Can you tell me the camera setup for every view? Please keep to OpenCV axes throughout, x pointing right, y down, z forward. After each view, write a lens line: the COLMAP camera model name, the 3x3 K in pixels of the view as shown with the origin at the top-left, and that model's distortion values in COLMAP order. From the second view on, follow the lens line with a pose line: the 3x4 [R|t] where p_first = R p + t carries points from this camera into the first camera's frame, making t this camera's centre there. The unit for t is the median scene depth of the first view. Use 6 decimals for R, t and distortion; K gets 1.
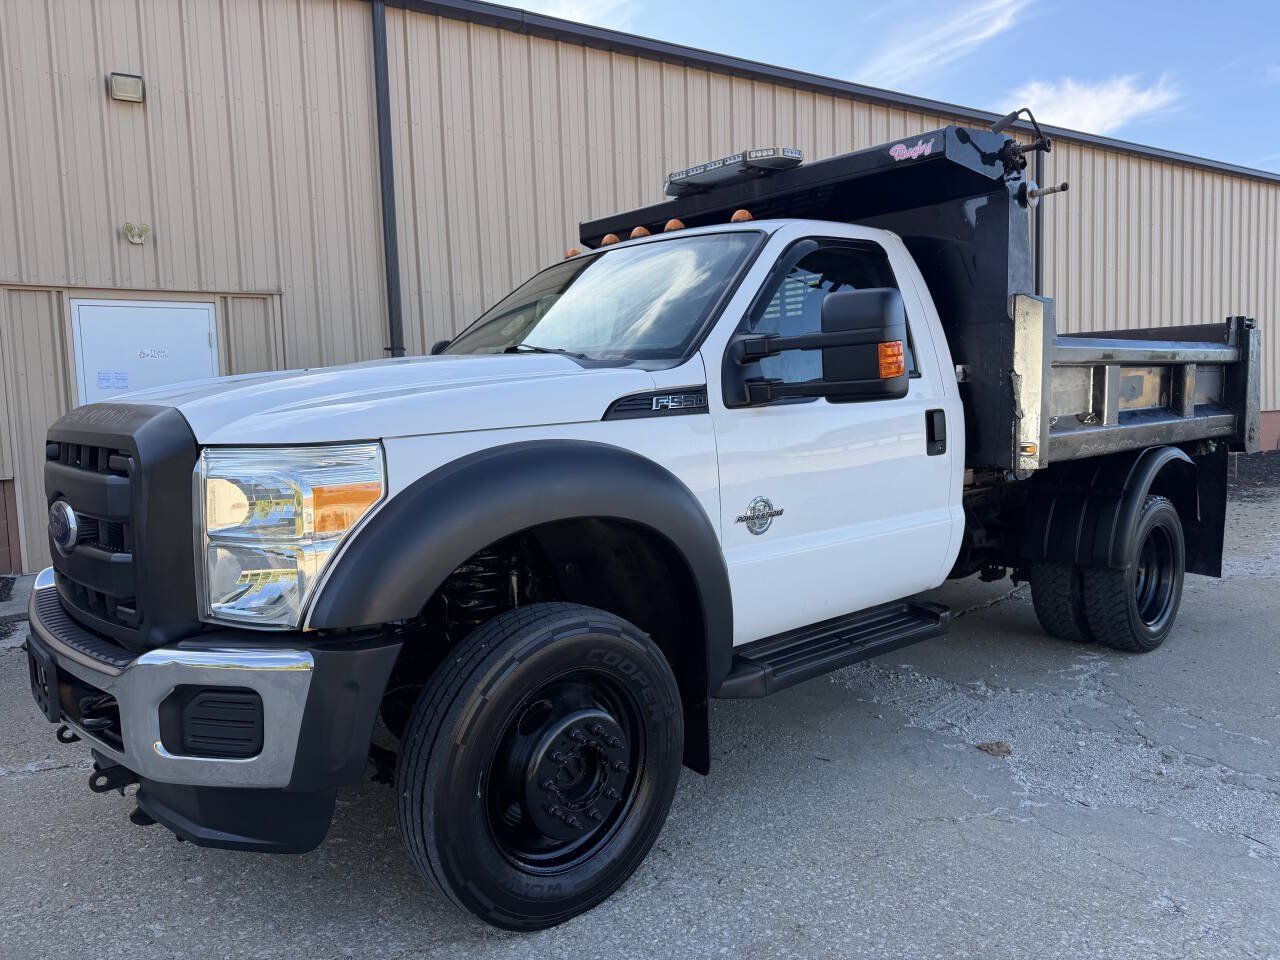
lens RADIAL K [[894.1, 0, 640.0], [0, 894.1, 480.0], [0, 0, 1]] dist [0.019016, -0.024479]
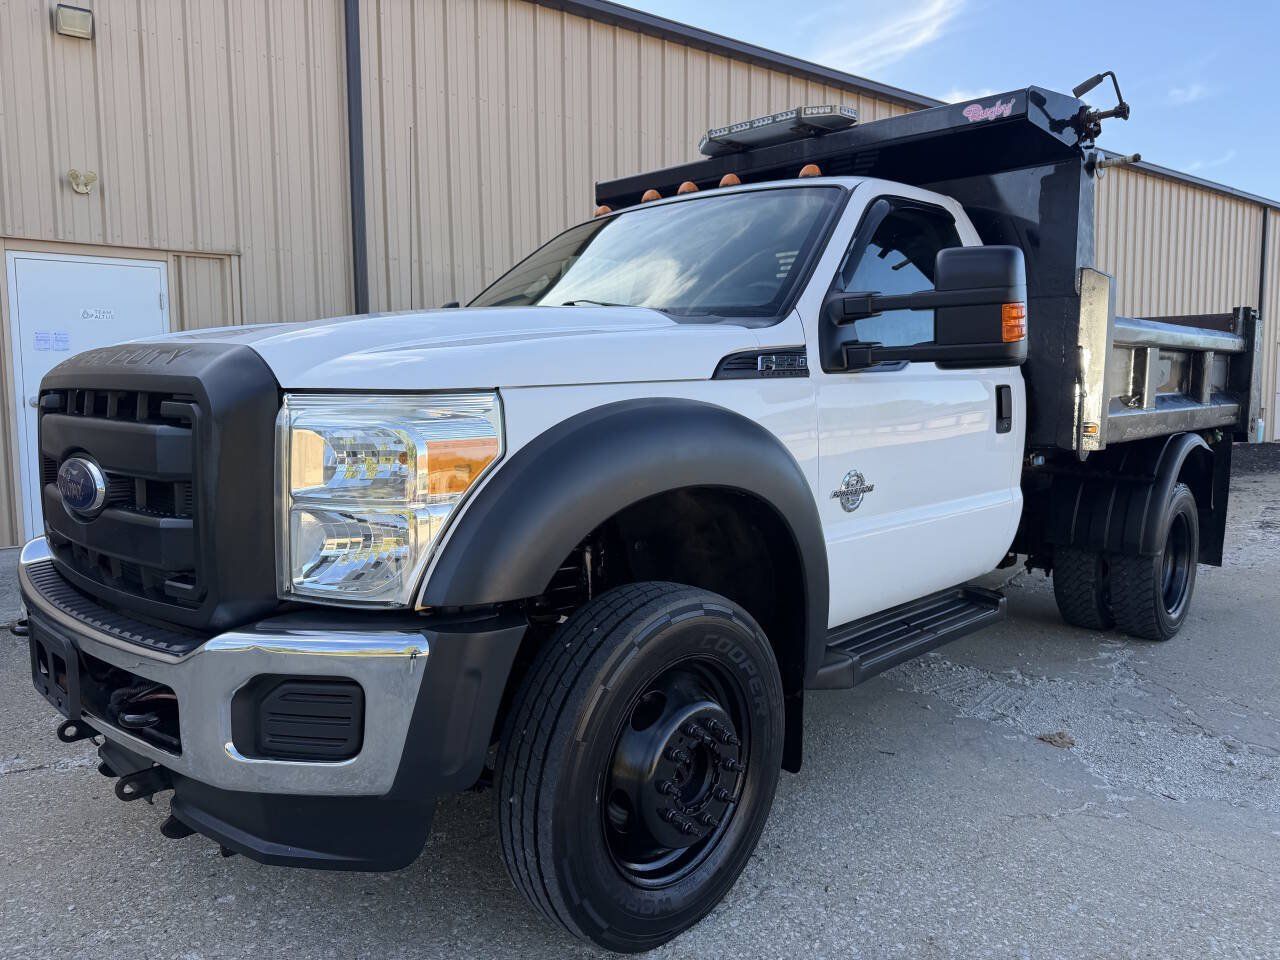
lens RADIAL K [[898.2, 0, 640.1], [0, 898.2, 473.4], [0, 0, 1]] dist [0.003742, -0.008196]
pose [[0.996462, 0.017289, 0.082247, -0.160250], [-0.017689, 0.999835, 0.004138, 0.021880], [-0.082162, -0.005578, 0.996603, 0.095501]]
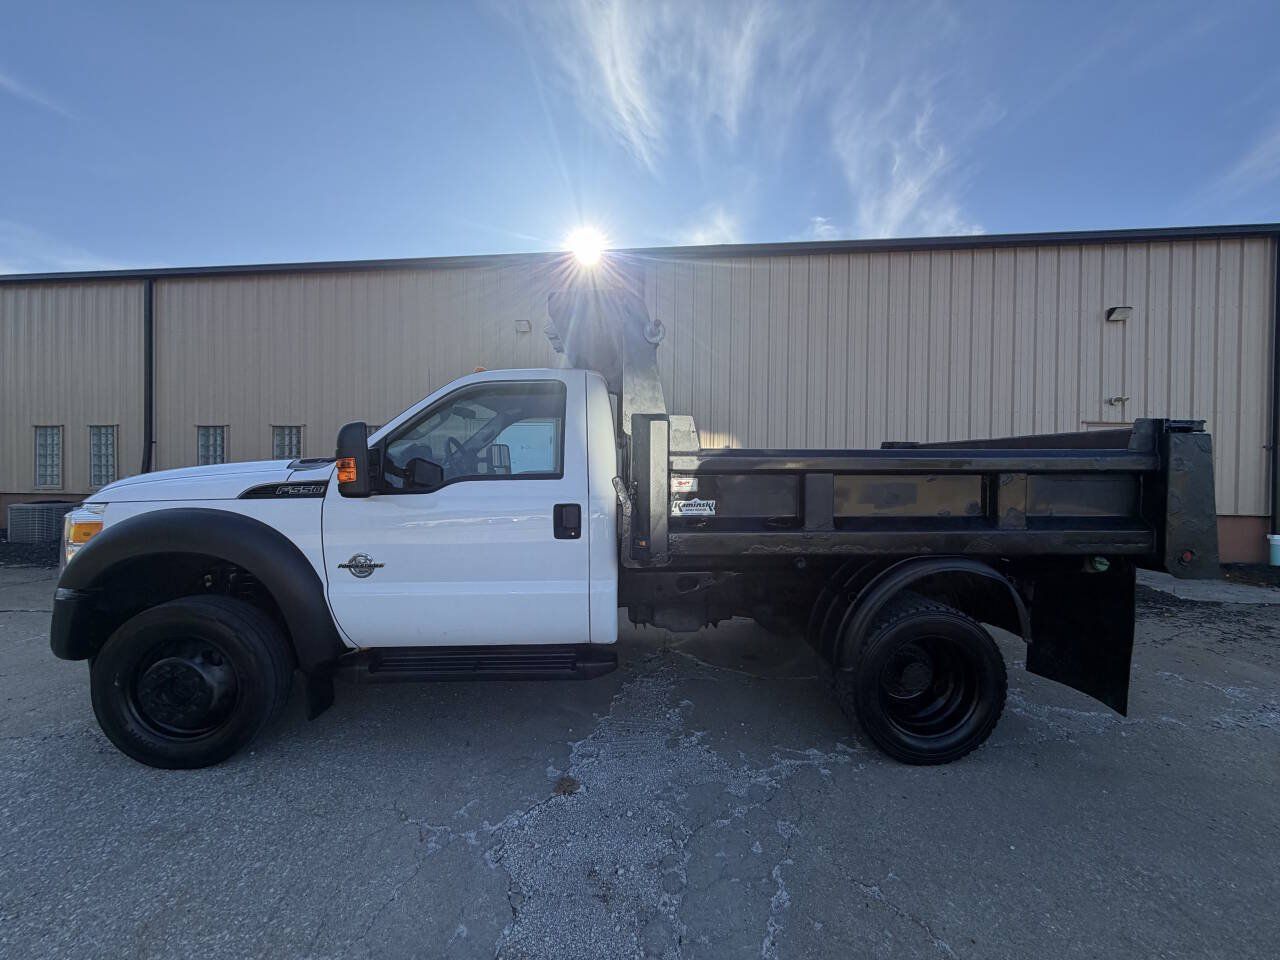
lens RADIAL K [[502.2, 0, 640.5], [0, 502.2, 485.8], [0, 0, 1]] dist [-0.000049, -0.000163]
pose [[0.795100, 0.053822, -0.604085, 1.035744], [-0.086027, 0.995992, -0.024489, -0.117758], [0.600346, 0.071439, 0.796544, 0.583382]]
